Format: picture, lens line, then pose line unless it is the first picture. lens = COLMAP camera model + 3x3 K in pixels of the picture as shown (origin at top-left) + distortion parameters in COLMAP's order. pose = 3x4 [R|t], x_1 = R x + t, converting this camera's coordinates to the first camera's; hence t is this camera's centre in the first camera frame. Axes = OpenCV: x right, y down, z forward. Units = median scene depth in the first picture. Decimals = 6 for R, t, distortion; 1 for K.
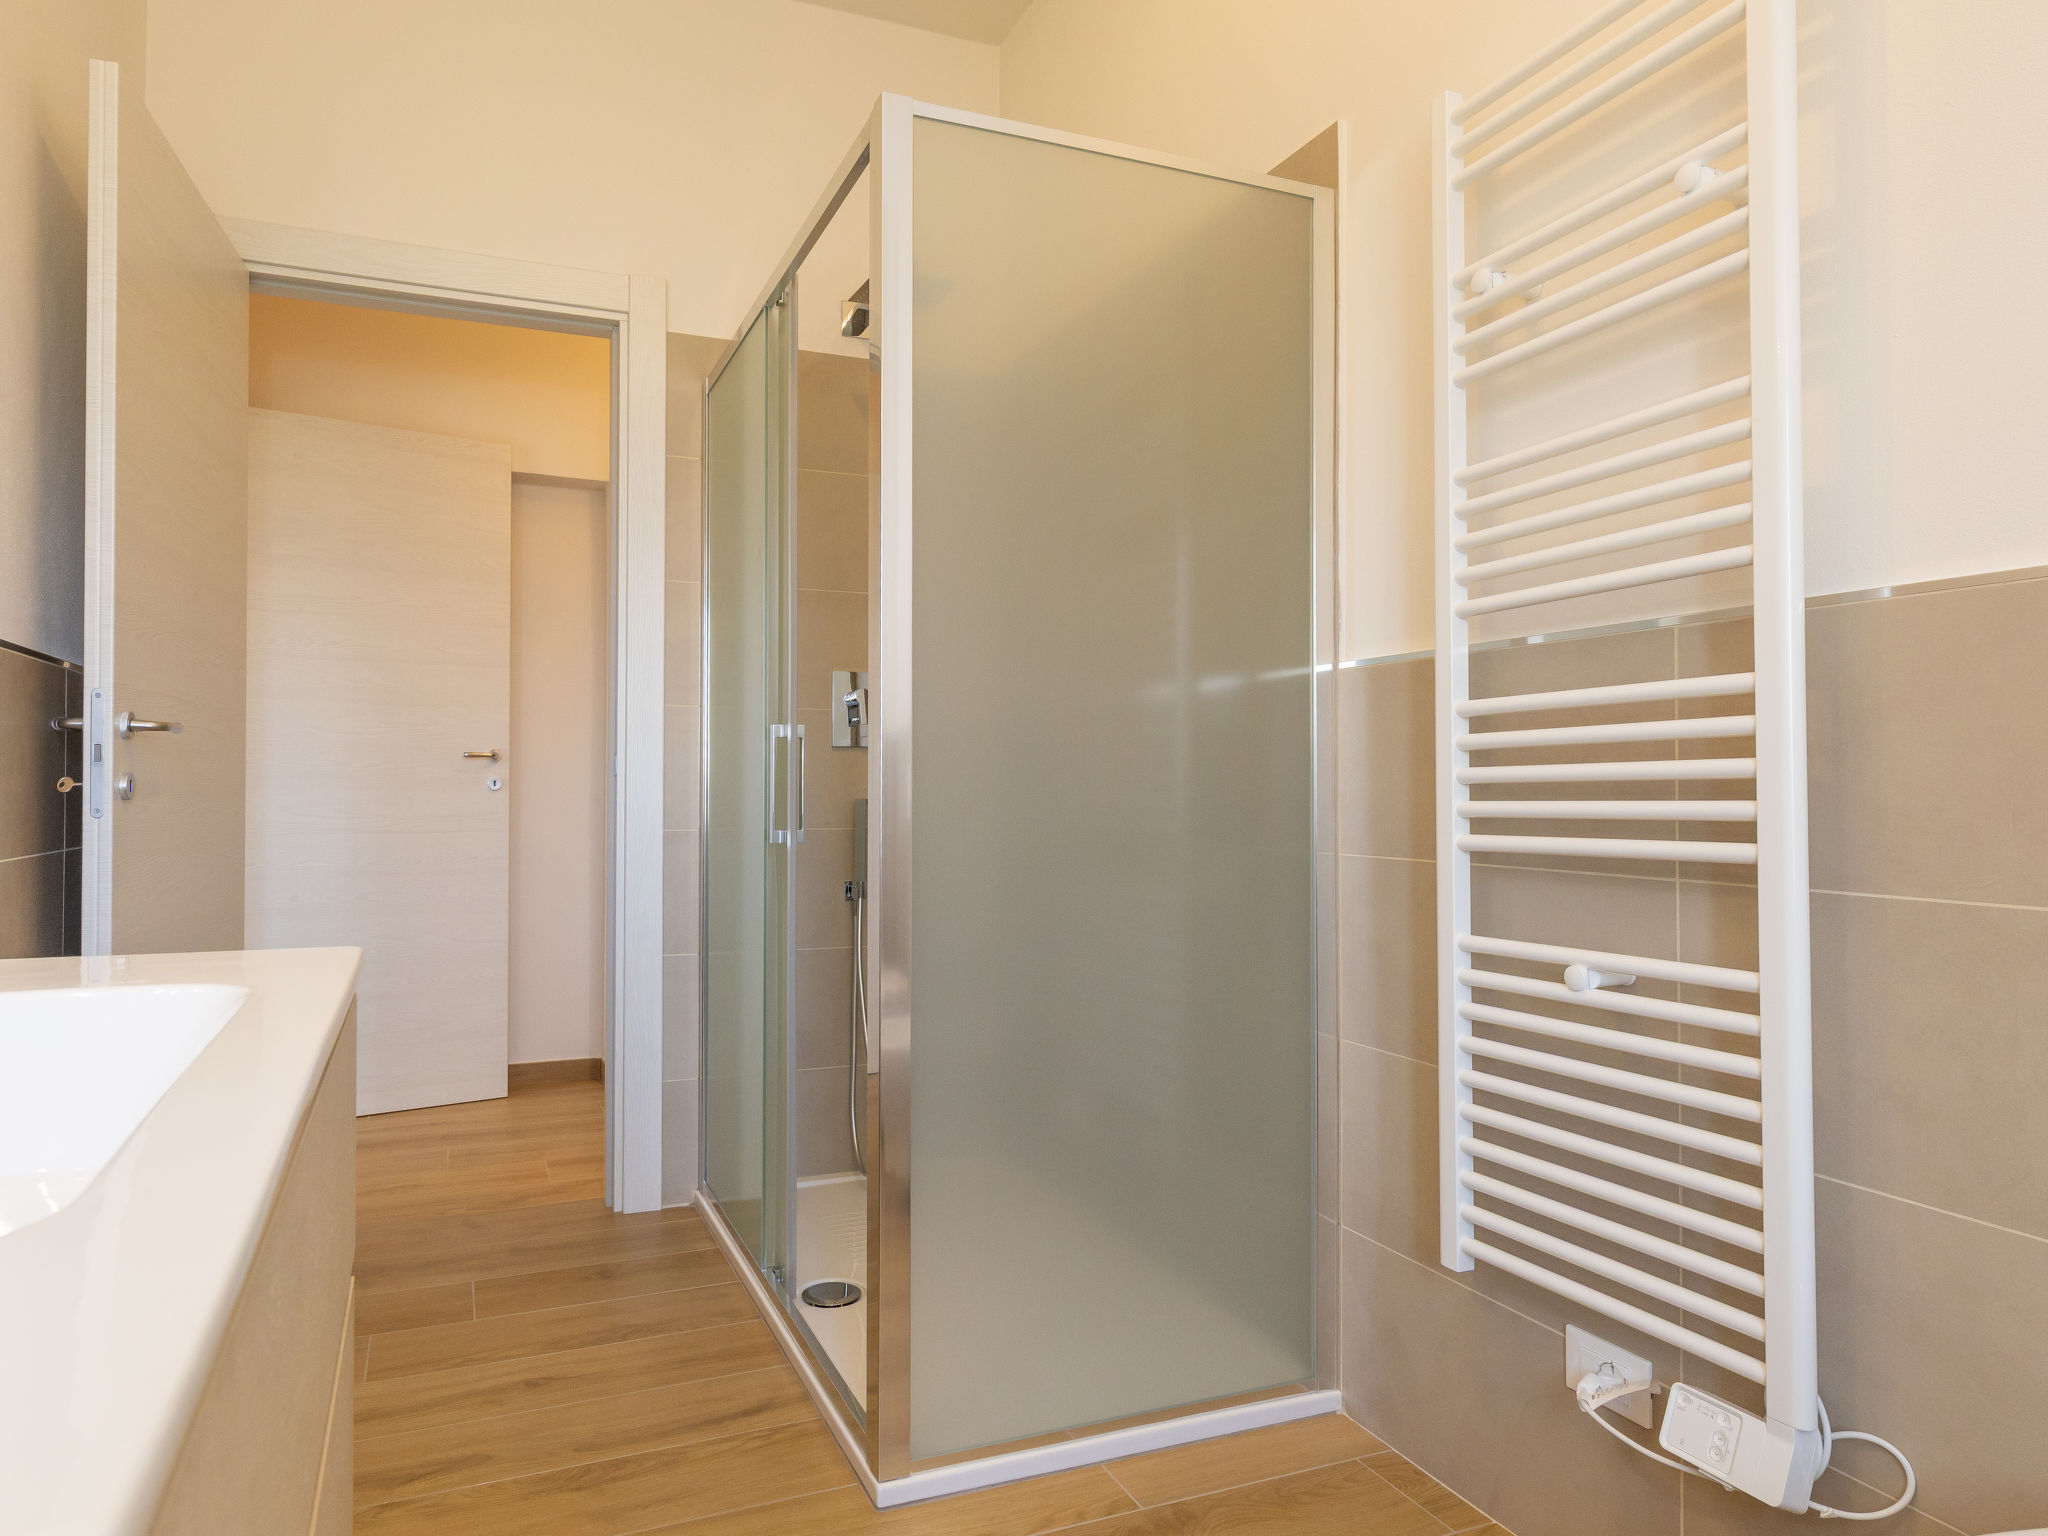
lens RADIAL K [[1263.7, 0, 931.1], [0, 1263.7, 773.9], [0, 0, 1]] dist [0.005363, 0.001783]
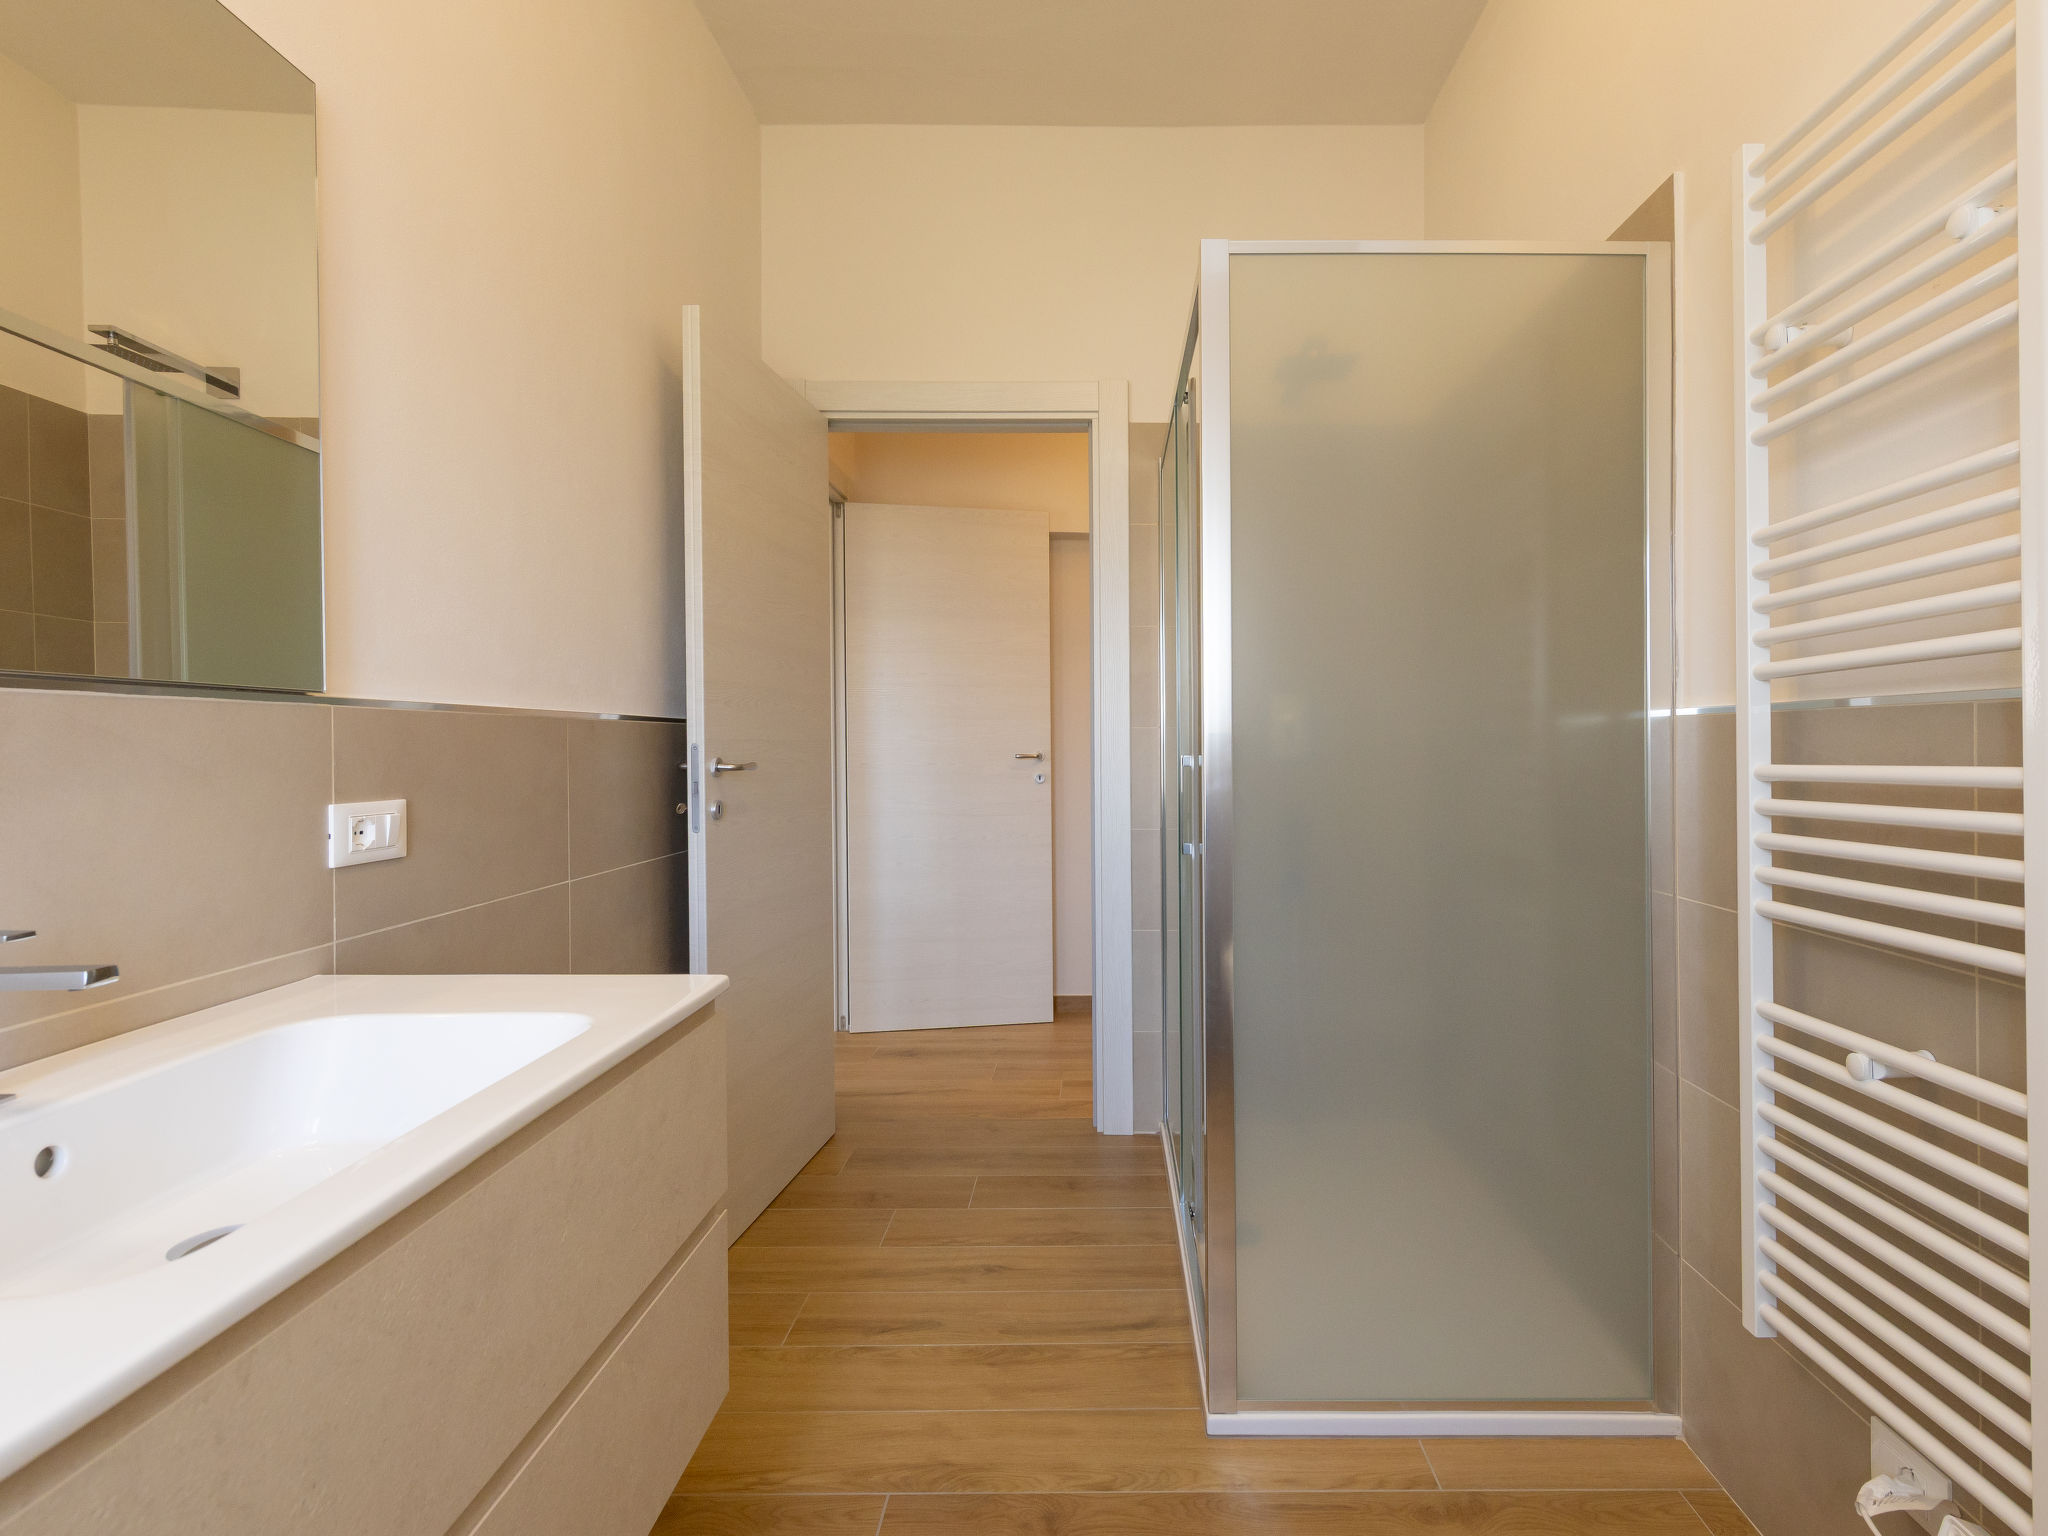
lens RADIAL K [[1067.6, 0, 1103.5], [0, 1067.6, 751.8], [0, 0, 1]] dist [0.005400, -0.001416]
pose [[0.933332, -0.000027, -0.359016, 0.208628], [0.006353, 0.999845, 0.016443, -0.073114], [0.358959, -0.017628, 0.933187, 0.033200]]
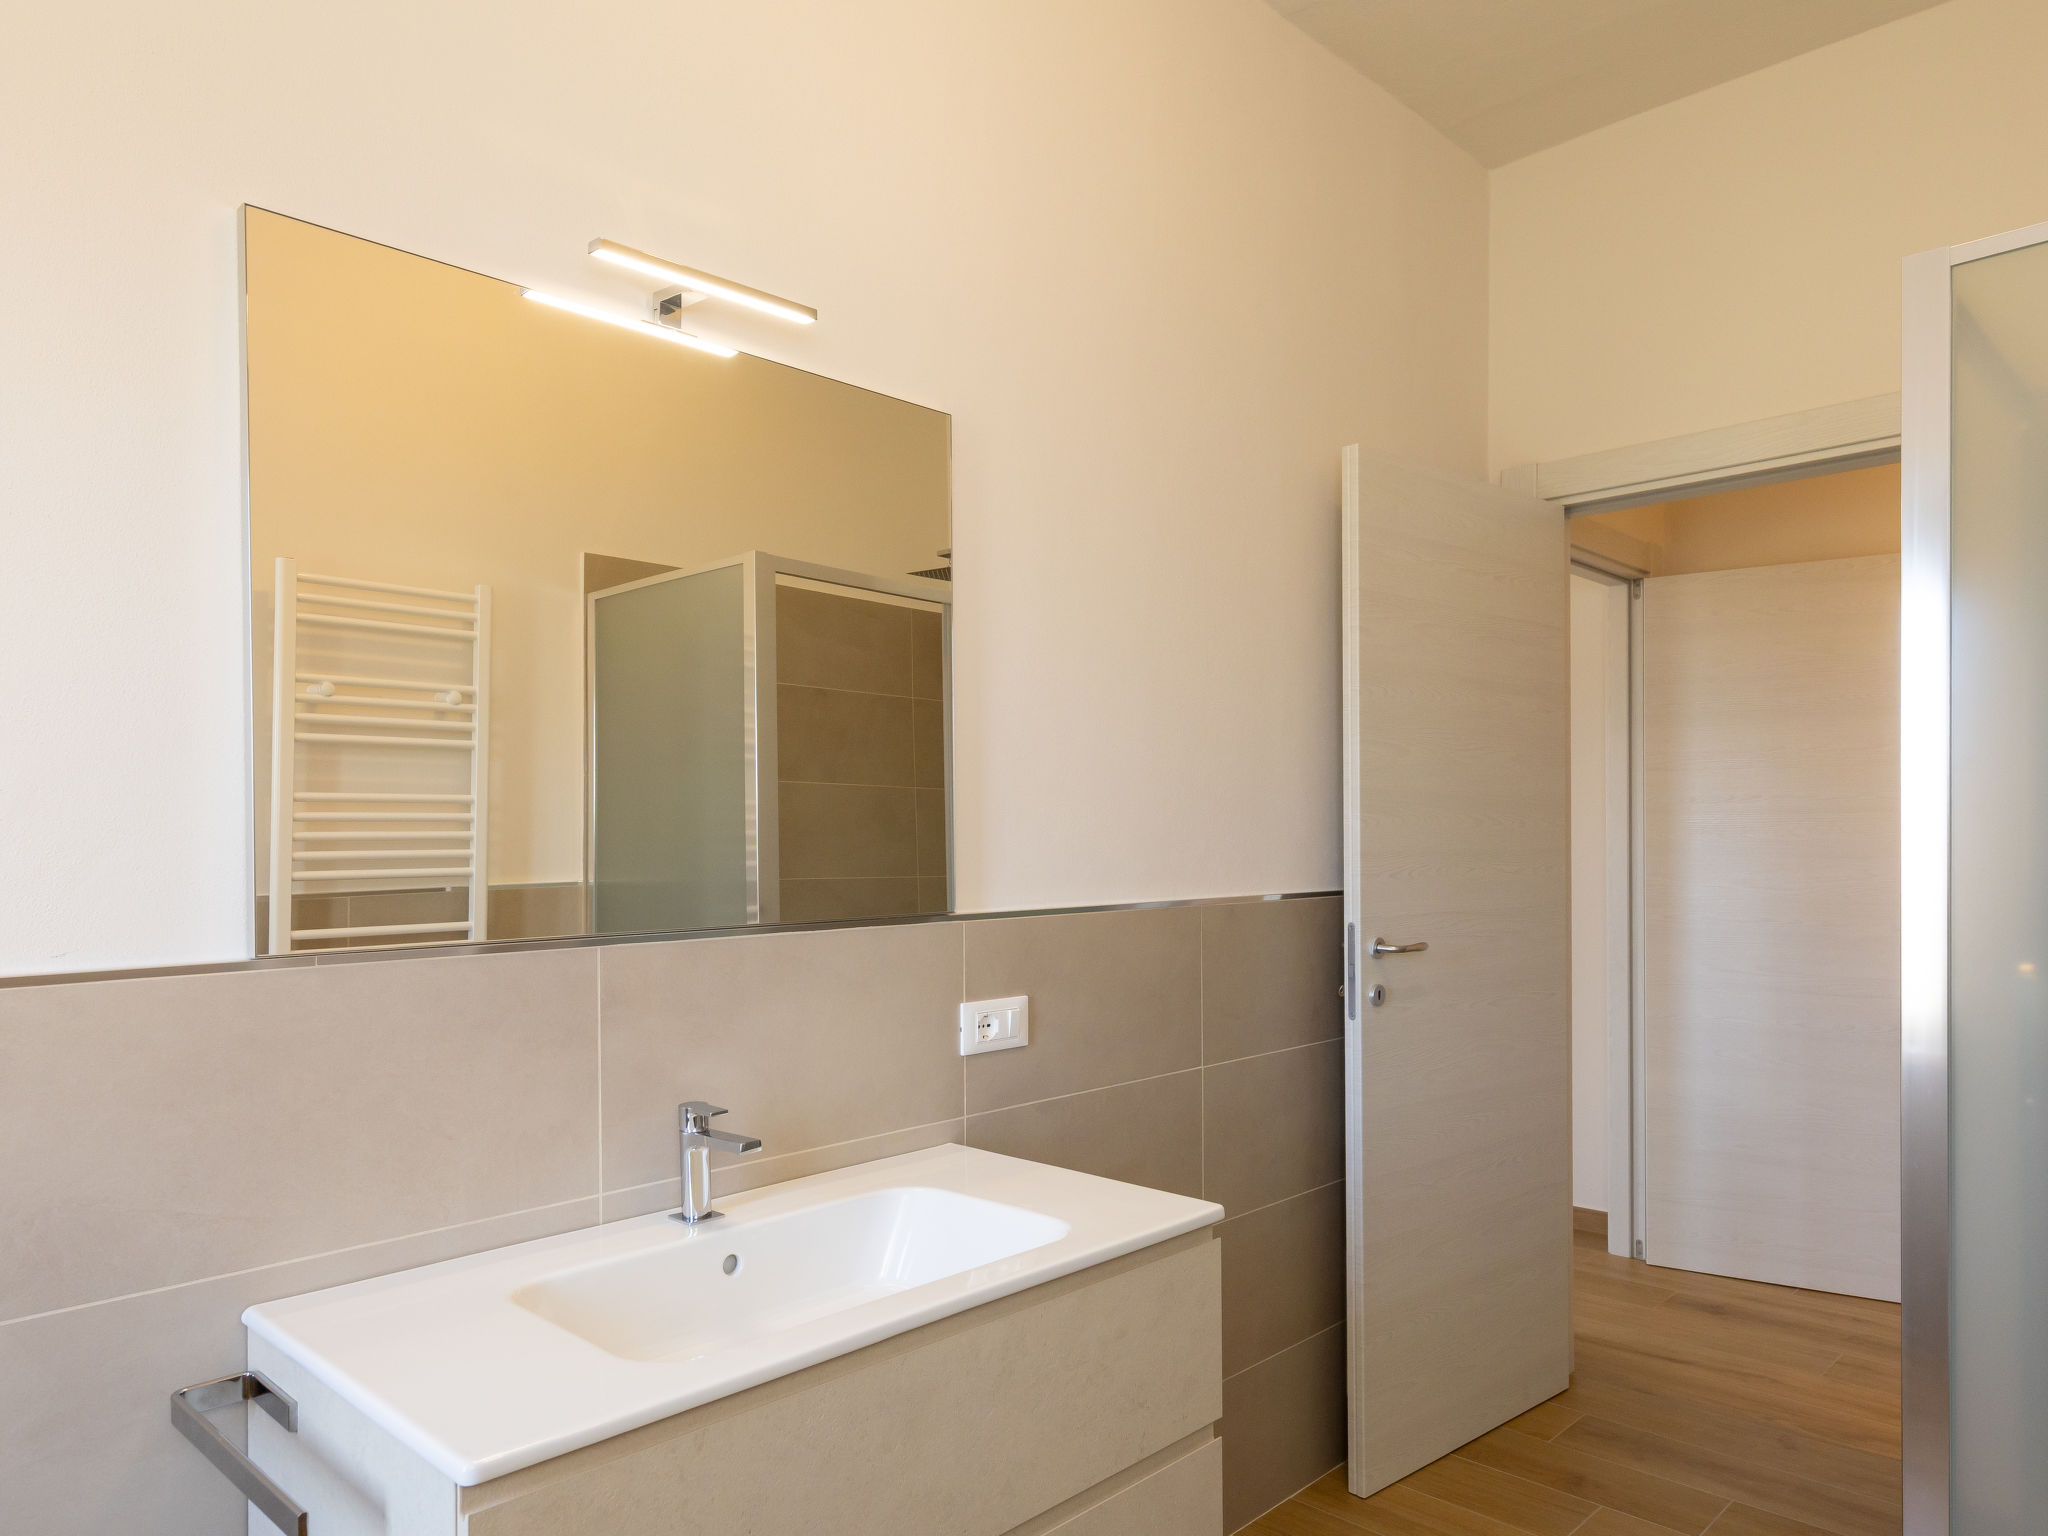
lens RADIAL K [[1345.3, 0, 1026.9], [0, 1345.3, 850.8], [0, 0, 1]] dist [0.006348, 0.000148]
pose [[0.414839, 0.005046, -0.909881, 0.474624], [0.015594, 0.999798, 0.012654, -0.162680], [0.909761, -0.019438, 0.414677, 0.109009]]
